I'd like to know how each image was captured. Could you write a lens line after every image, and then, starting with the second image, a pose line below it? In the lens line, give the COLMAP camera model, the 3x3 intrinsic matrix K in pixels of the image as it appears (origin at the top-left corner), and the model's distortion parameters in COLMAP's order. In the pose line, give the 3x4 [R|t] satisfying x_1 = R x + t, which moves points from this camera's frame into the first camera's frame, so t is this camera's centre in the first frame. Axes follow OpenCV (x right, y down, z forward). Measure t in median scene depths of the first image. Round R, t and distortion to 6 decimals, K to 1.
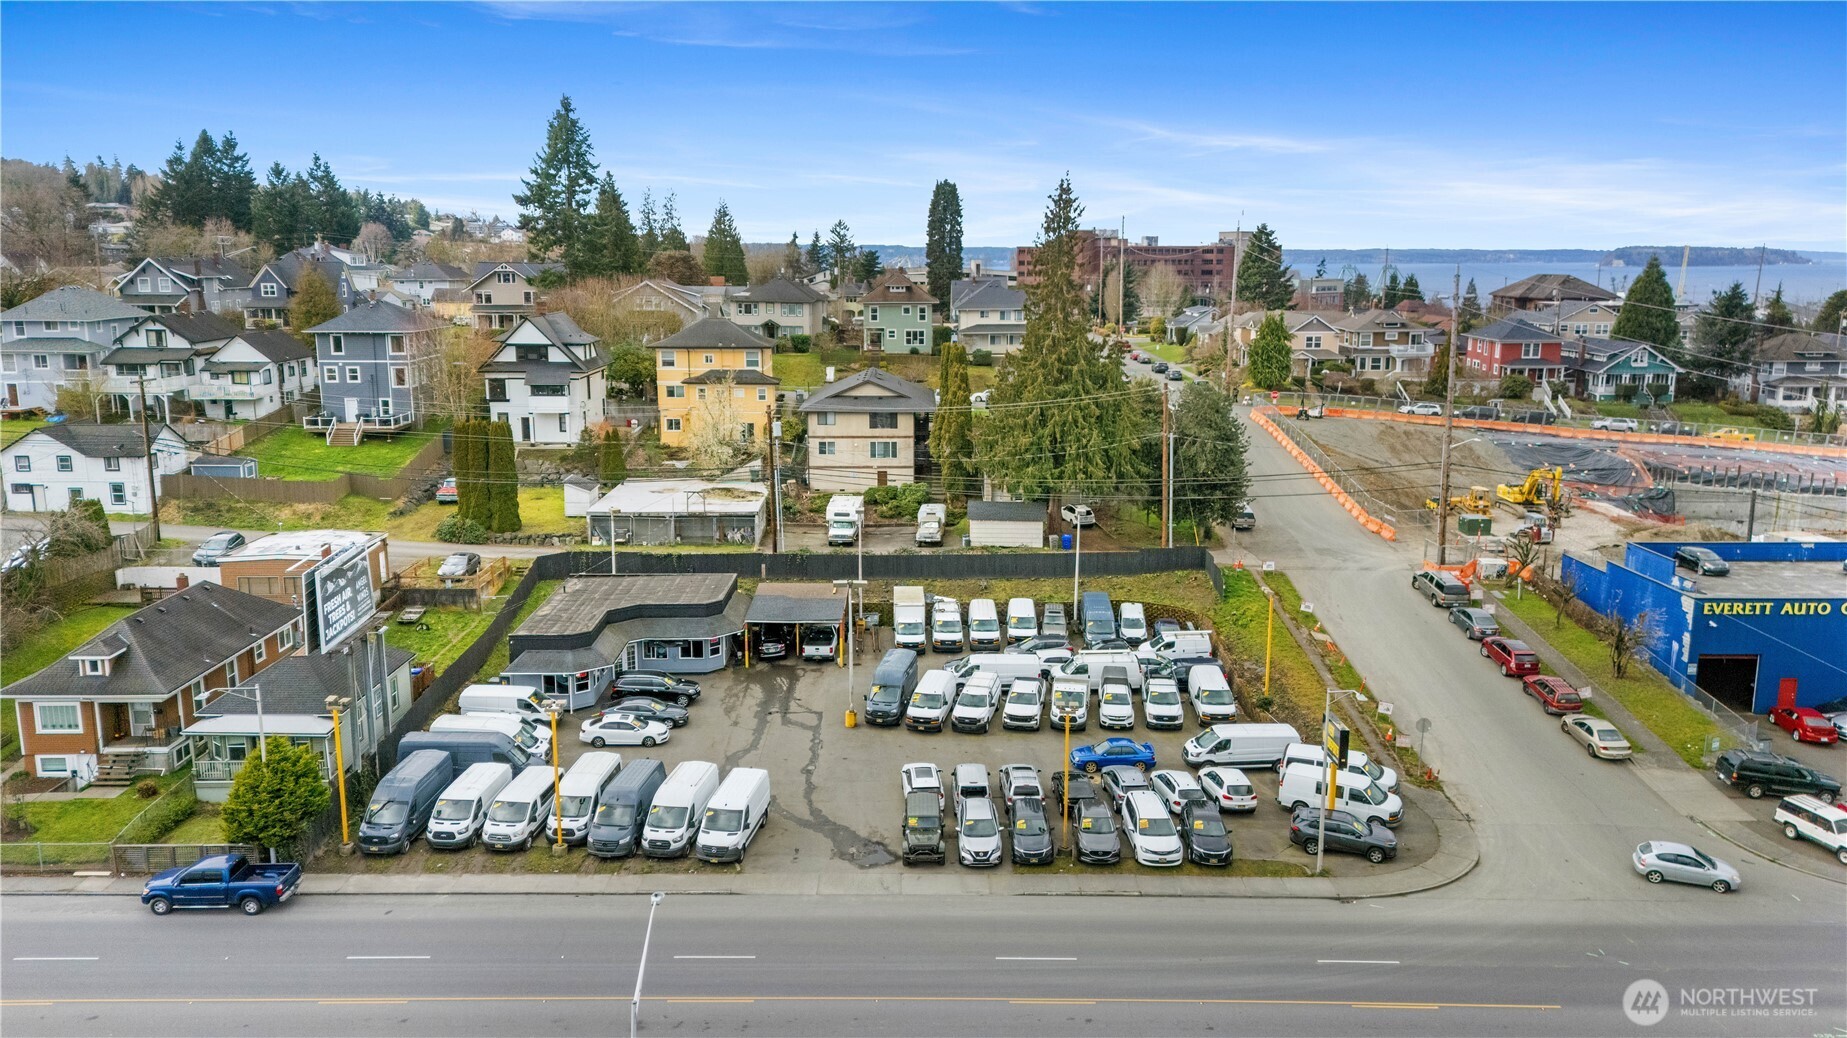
lens RADIAL K [[1344.7, 0, 929.5], [0, 1344.7, 527.7], [0, 0, 1]] dist [0.105366, -0.114303]
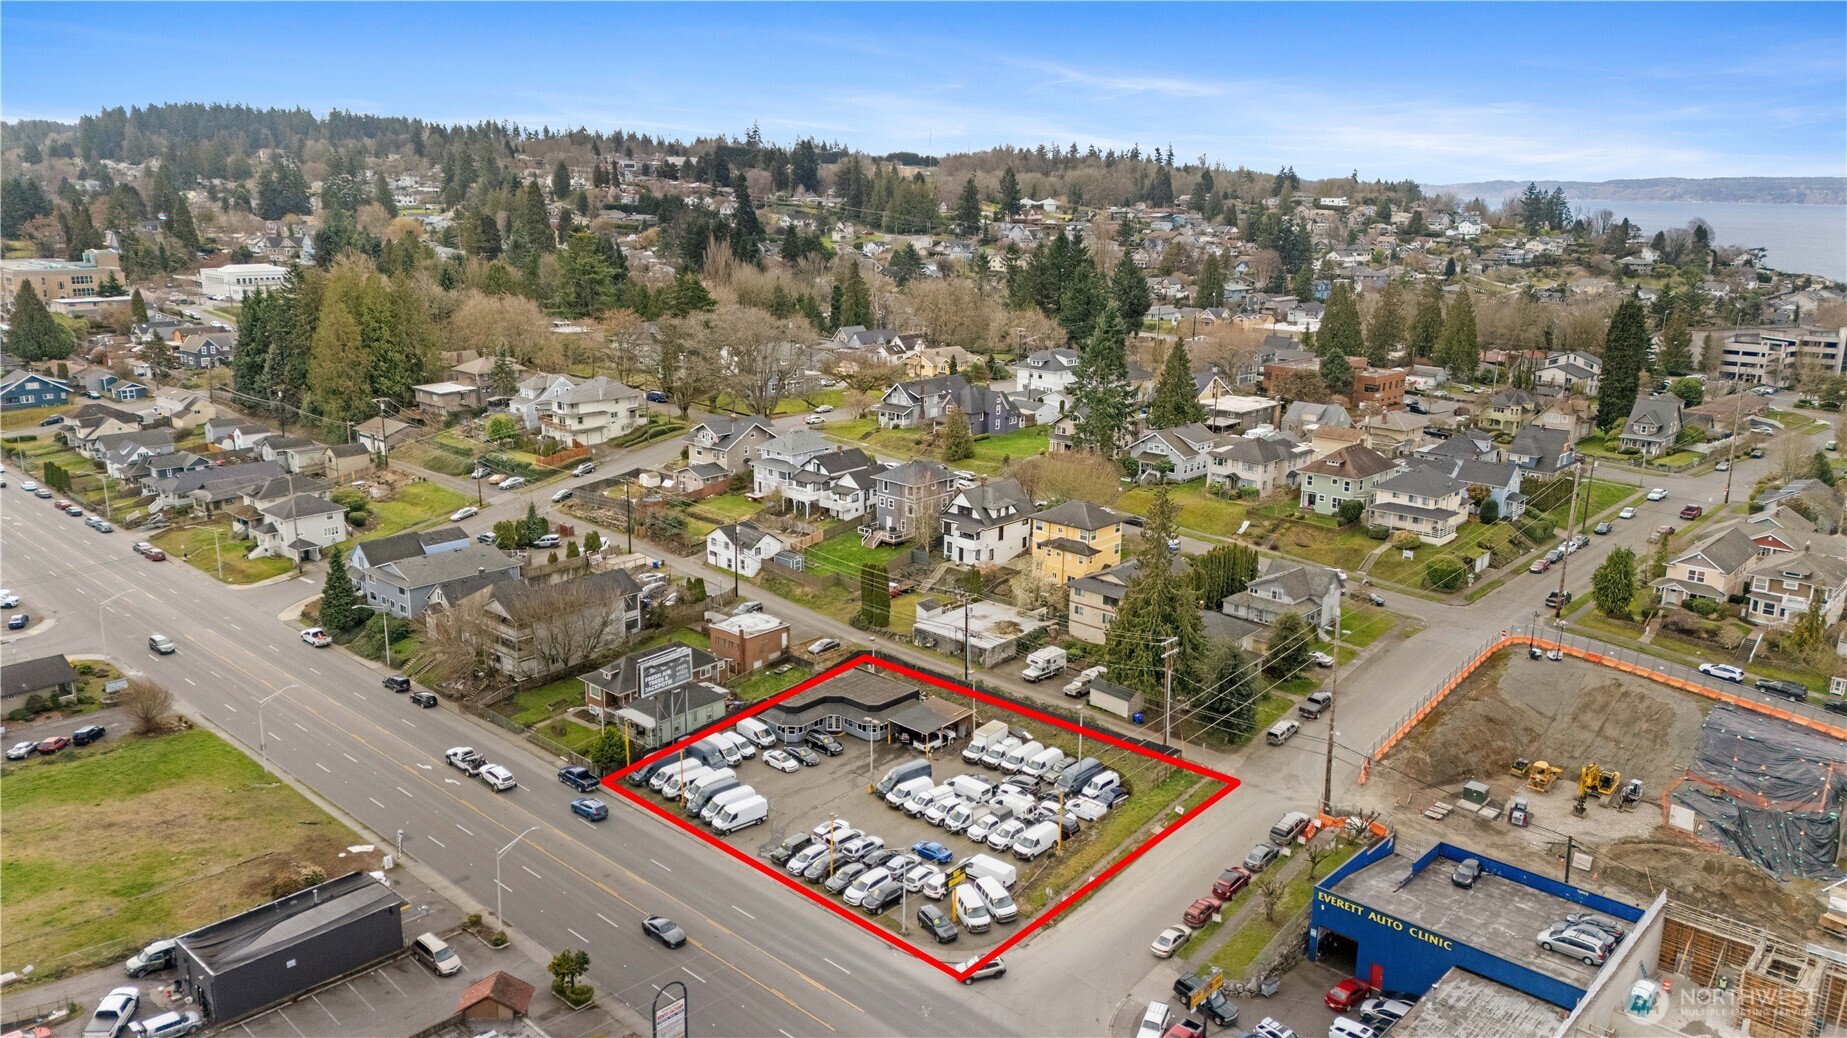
lens RADIAL K [[1344.7, 0, 929.5], [0, 1344.7, 527.7], [0, 0, 1]] dist [0.105366, -0.114303]
pose [[0.737082, 0.180562, -0.651236, 0.736940], [-0.149635, 0.983332, 0.103279, -0.270111], [0.659030, 0.021323, 0.751815, -0.247181]]
